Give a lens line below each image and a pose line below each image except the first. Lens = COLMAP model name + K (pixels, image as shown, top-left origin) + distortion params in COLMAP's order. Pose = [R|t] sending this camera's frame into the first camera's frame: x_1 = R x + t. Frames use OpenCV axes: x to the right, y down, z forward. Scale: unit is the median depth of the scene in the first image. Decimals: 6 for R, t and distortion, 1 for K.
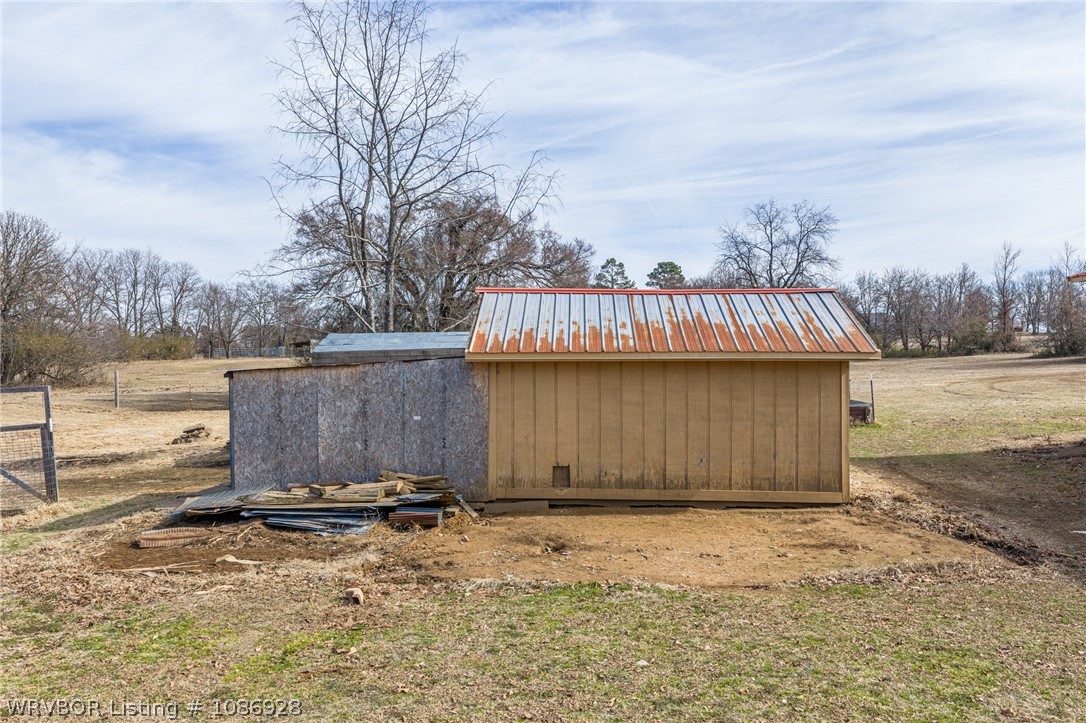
lens RADIAL K [[896.2, 0, 544.3], [0, 896.2, 359.2], [0, 0, 1]] dist [0.019946, -0.030336]
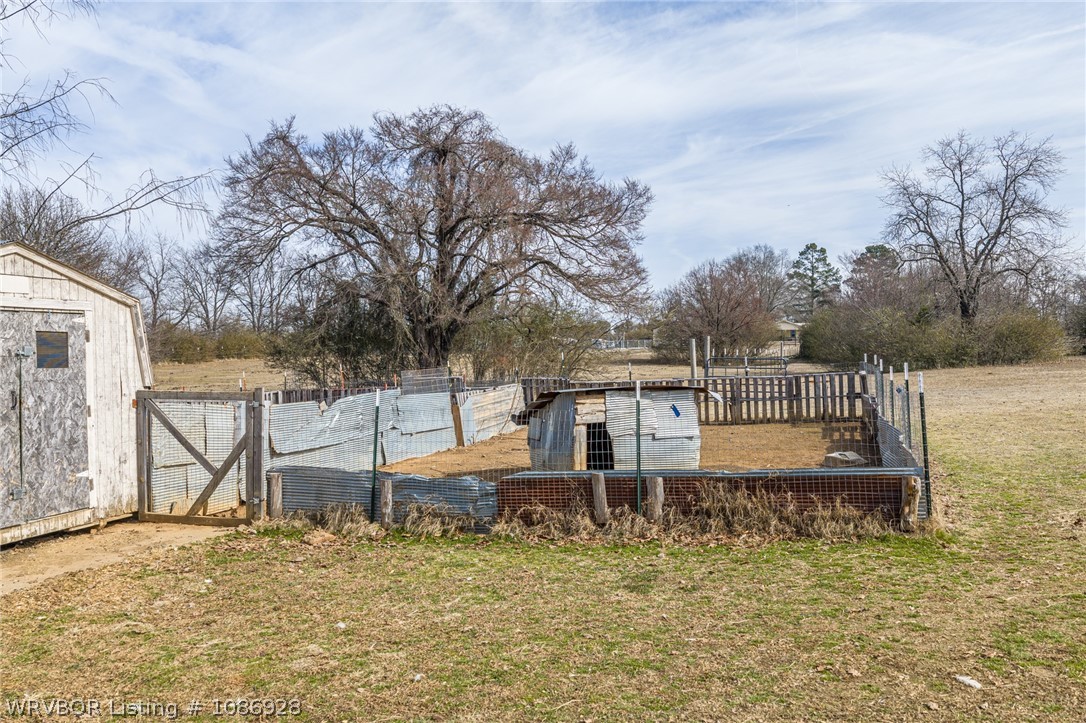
lens RADIAL K [[896.2, 0, 551.9], [0, 896.2, 352.2], [0, 0, 1]] dist [0.019946, -0.030336]
pose [[0.971811, -0.001599, -0.235757, 0.305719], [0.000111, 0.999980, -0.006322, 0.010850], [0.235762, 0.006118, 0.971792, 0.649096]]
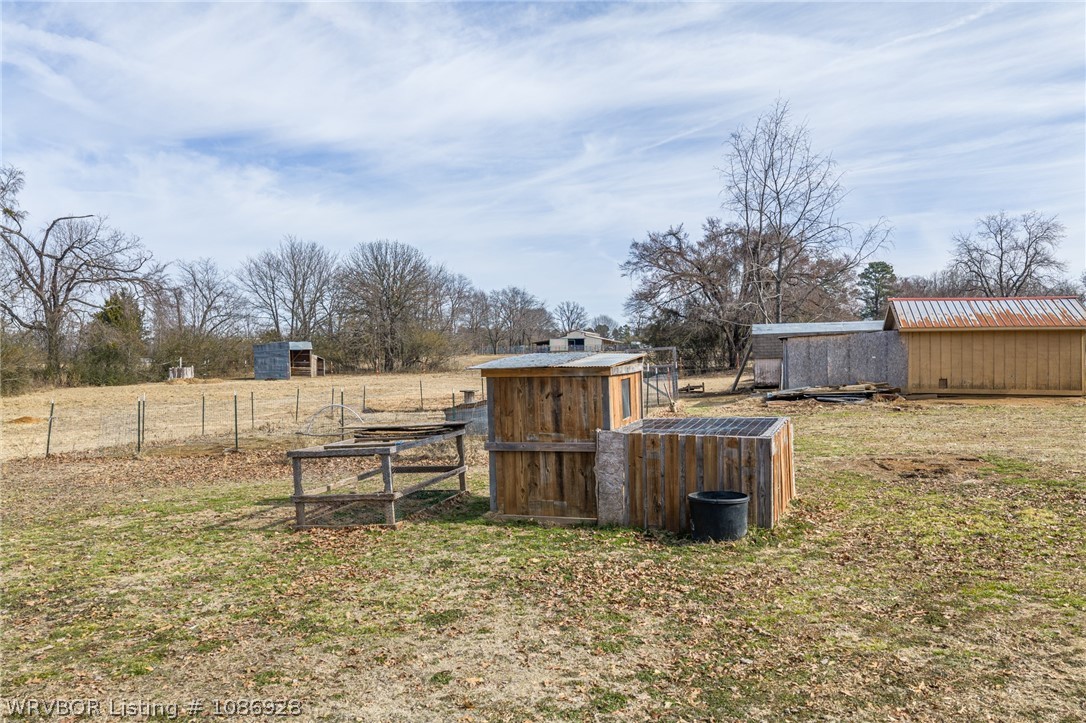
lens RADIAL K [[896.2, 0, 545.8], [0, 896.2, 359.3], [0, 0, 1]] dist [0.019946, -0.030336]
pose [[0.979767, -0.001169, -0.200136, -0.264912], [0.000828, 0.999998, -0.001787, 0.039484], [0.200138, 0.001585, 0.979766, -0.731309]]
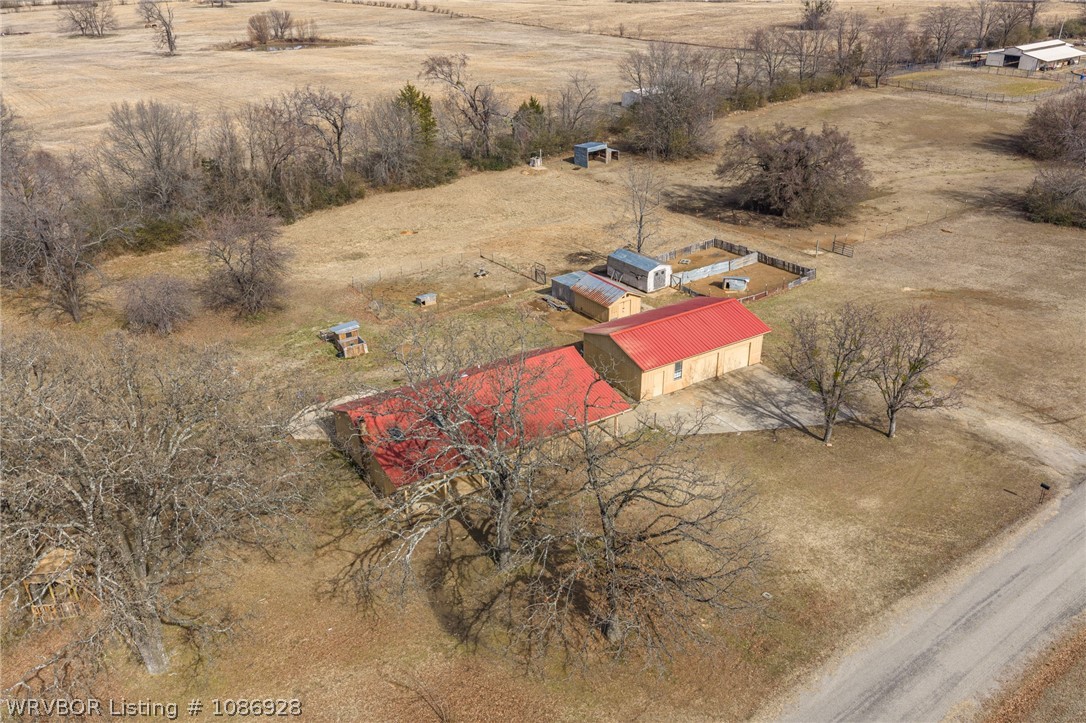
lens RADIAL K [[896.2, 0, 548.2], [0, 896.2, 367.3], [0, 0, 1]] dist [0.019946, -0.030336]
pose [[0.617273, 0.357187, -0.700993, 2.461376], [0.003247, 0.889836, 0.456269, -1.323101], [0.786742, -0.283919, 0.548112, -1.553086]]
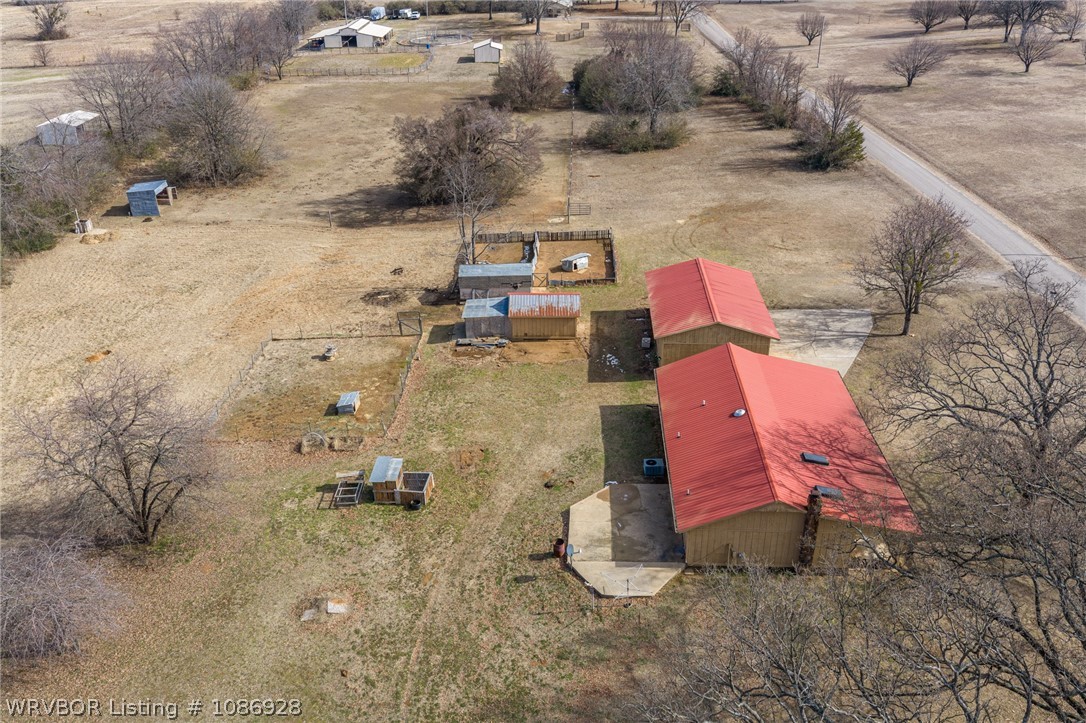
lens RADIAL K [[896.2, 0, 546.9], [0, 896.2, 365.2], [0, 0, 1]] dist [0.019946, -0.030336]
pose [[0.999307, -0.018241, 0.032436, -0.018137], [0.001674, 0.892780, 0.450490, -1.170789], [-0.037175, -0.450123, 0.892192, -2.151074]]
